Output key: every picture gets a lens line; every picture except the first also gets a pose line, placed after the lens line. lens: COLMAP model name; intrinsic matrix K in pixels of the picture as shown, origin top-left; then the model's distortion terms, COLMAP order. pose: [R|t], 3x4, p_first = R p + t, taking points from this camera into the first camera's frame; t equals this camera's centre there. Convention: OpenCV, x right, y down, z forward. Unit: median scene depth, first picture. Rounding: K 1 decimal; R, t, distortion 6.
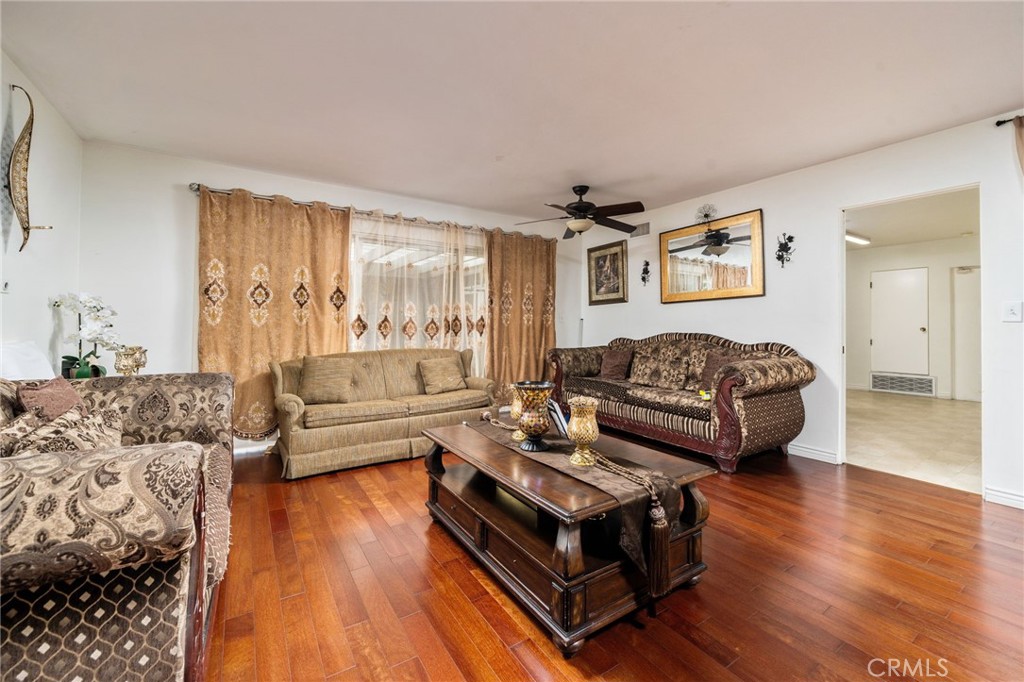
lens RADIAL K [[426.0, 0, 499.3], [0, 426.0, 338.3], [0, 0, 1]] dist [0.000046, 0.000065]
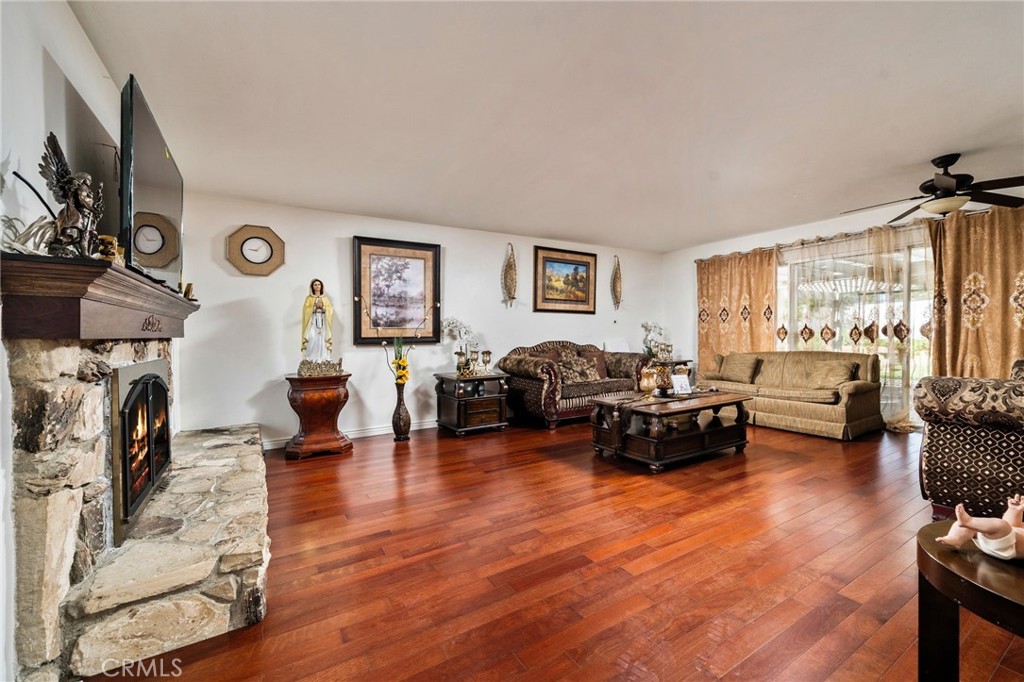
lens RADIAL K [[386.3, 0, 512.0], [0, 386.3, 341.0], [0, 0, 1]] dist [-0.013529, 0.000024]
pose [[-0.011374, 0.002244, -0.999933, 0.889061], [-0.028991, 0.999576, 0.002573, 0.018563], [0.999515, 0.029018, -0.011305, 0.177736]]
